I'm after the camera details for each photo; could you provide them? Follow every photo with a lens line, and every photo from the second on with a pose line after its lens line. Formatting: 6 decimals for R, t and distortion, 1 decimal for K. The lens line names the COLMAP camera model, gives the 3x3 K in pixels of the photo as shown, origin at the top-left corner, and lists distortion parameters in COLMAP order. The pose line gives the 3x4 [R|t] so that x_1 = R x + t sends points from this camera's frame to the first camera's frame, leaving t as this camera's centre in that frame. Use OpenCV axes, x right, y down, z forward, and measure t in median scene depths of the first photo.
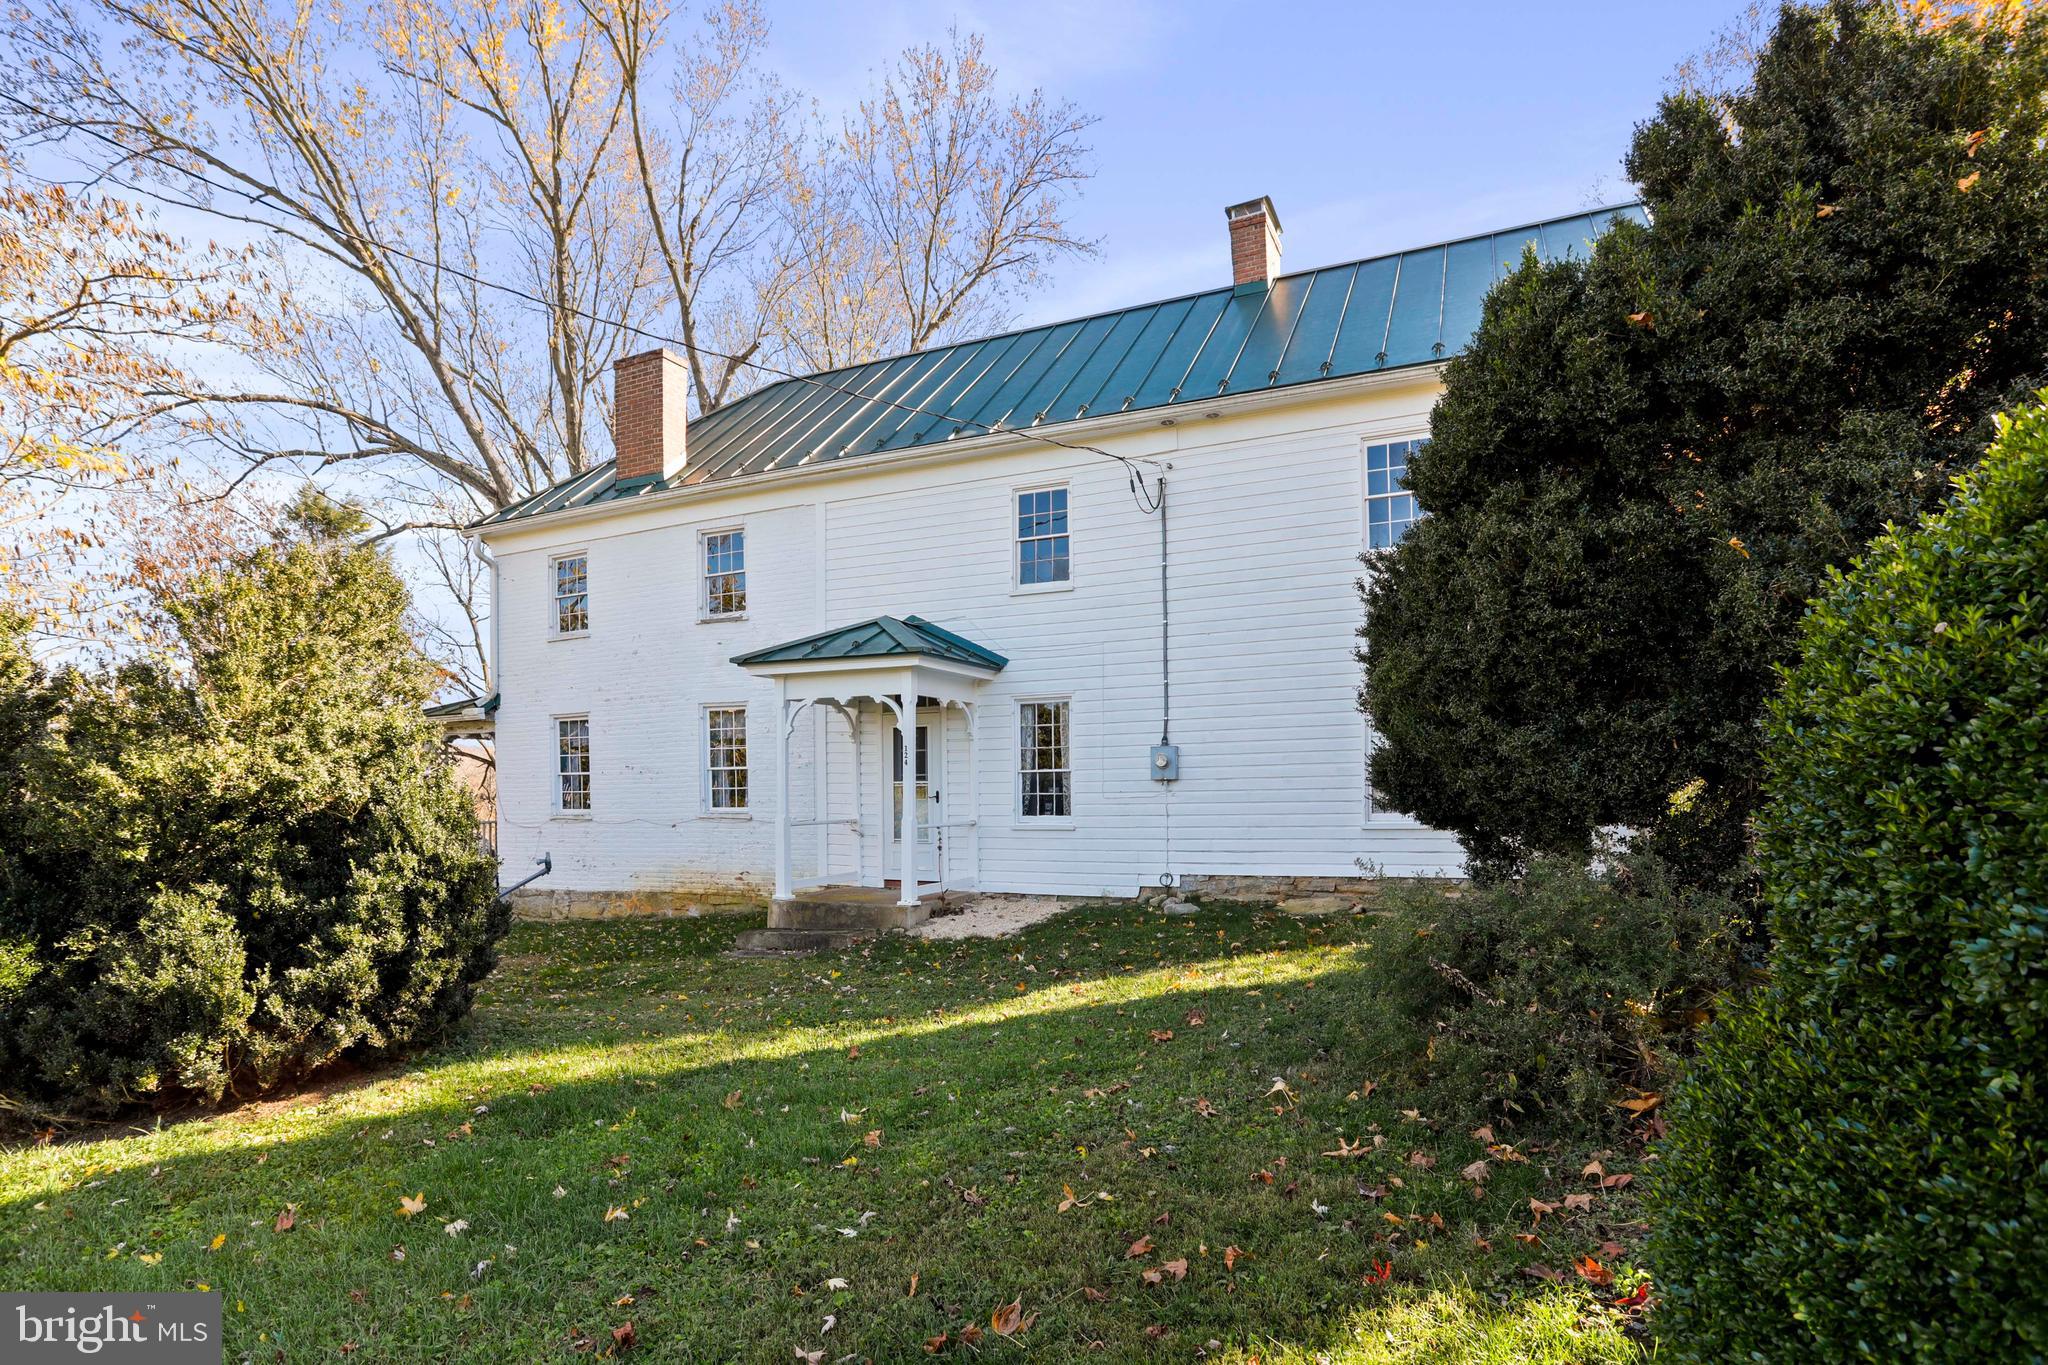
lens RADIAL K [[1003.8, 0, 1029.5], [0, 1003.8, 672.0], [0, 0, 1]] dist [-0.004714, 0.000946]
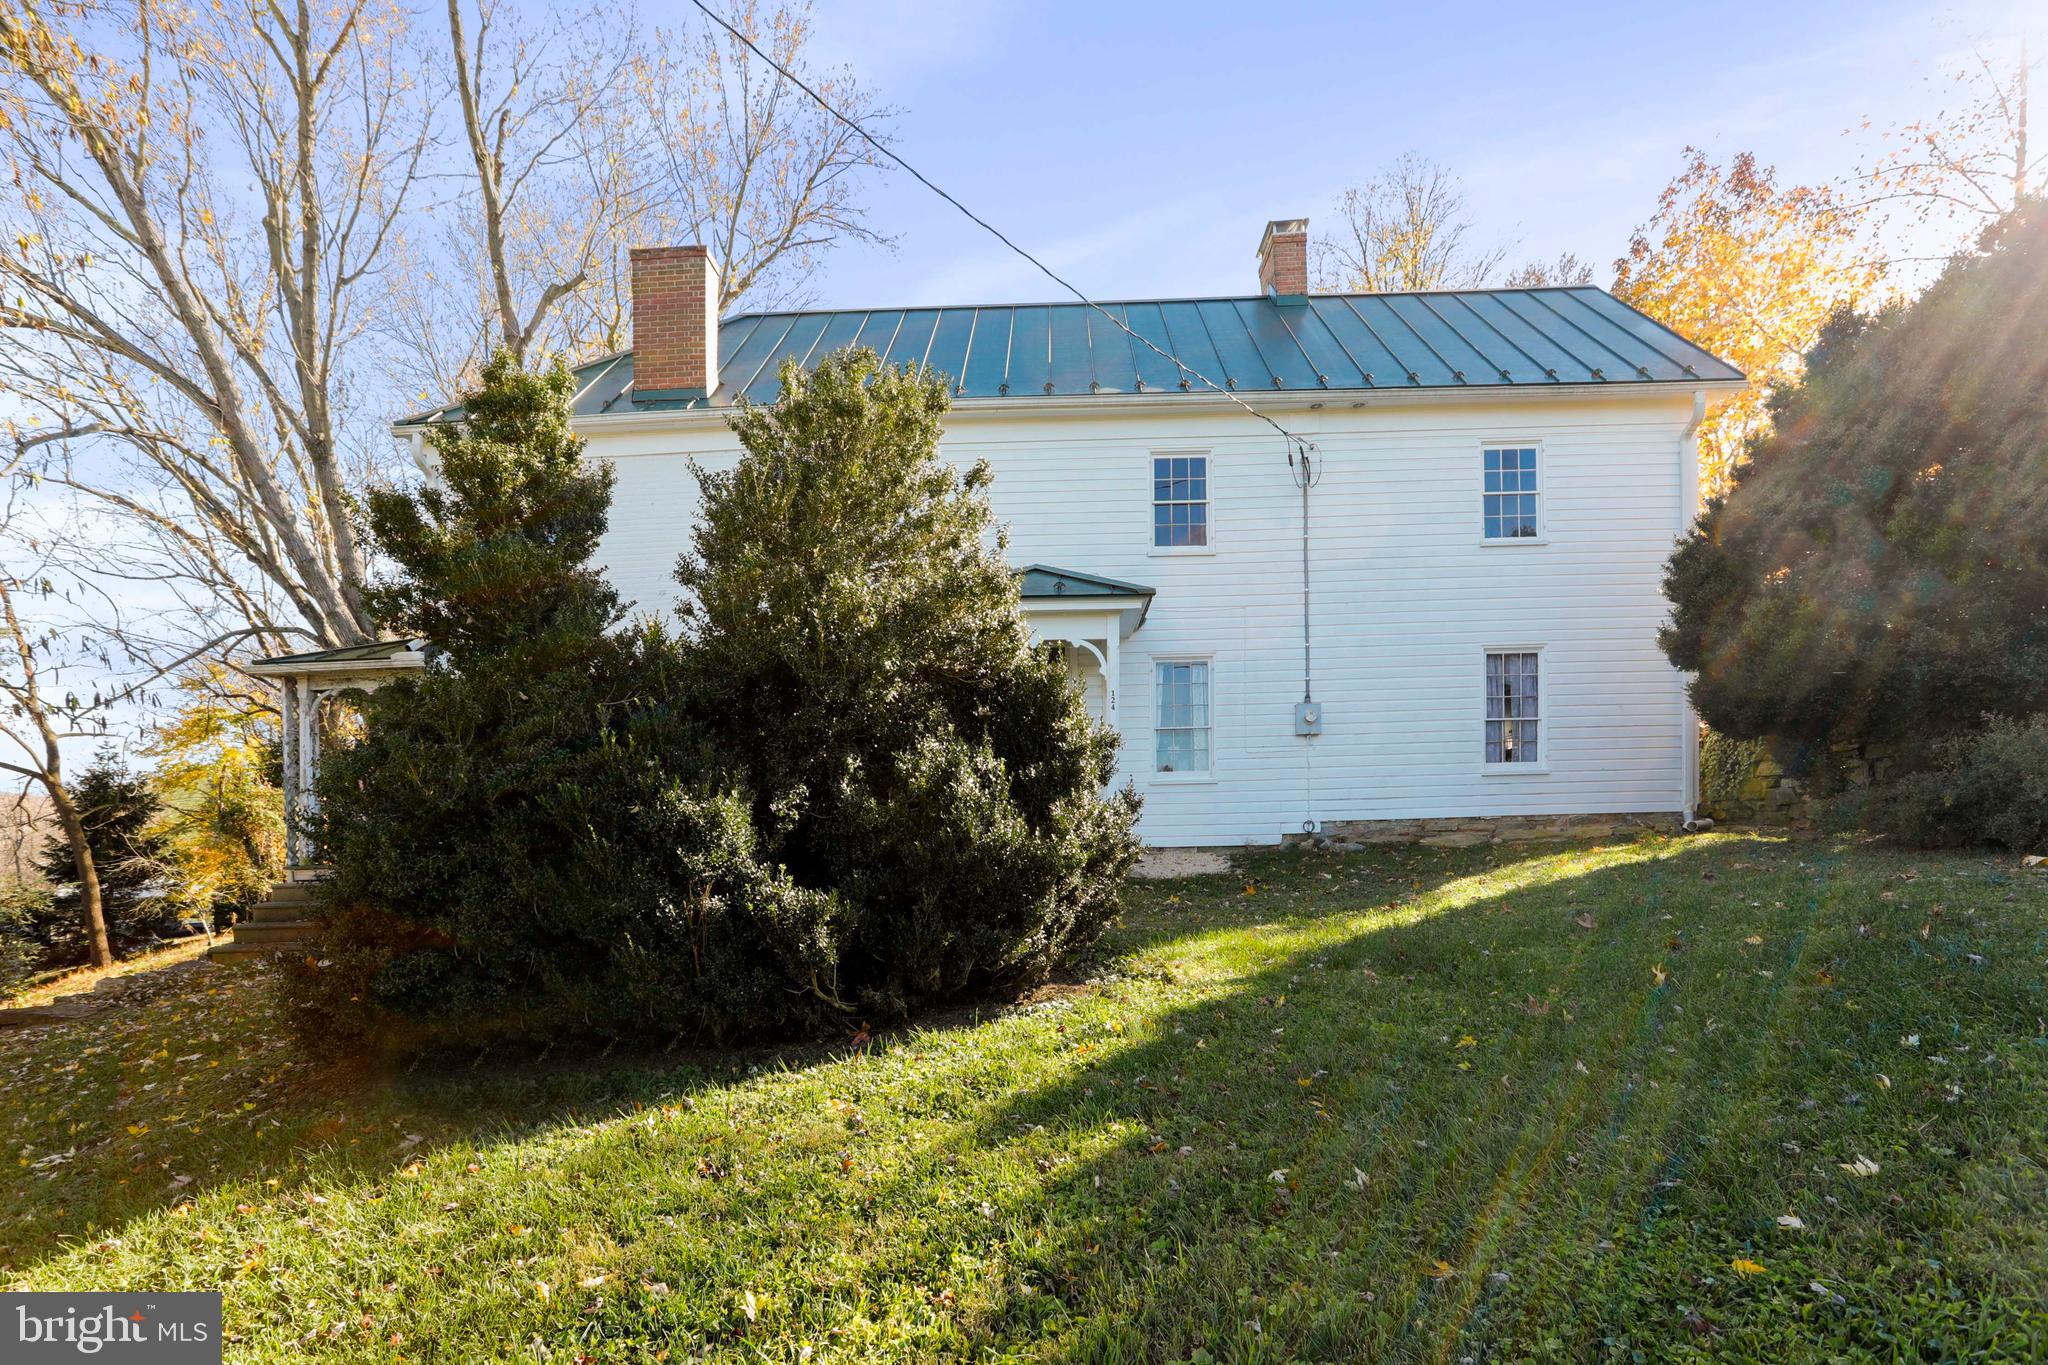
lens RADIAL K [[1003.8, 0, 1038.1], [0, 1003.8, 729.4], [0, 0, 1]] dist [-0.004714, 0.000946]
pose [[0.927681, 0.028509, 0.372283, -0.505701], [-0.035852, 0.999275, 0.012813, 0.091957], [-0.371648, -0.025234, 0.928031, 0.095078]]
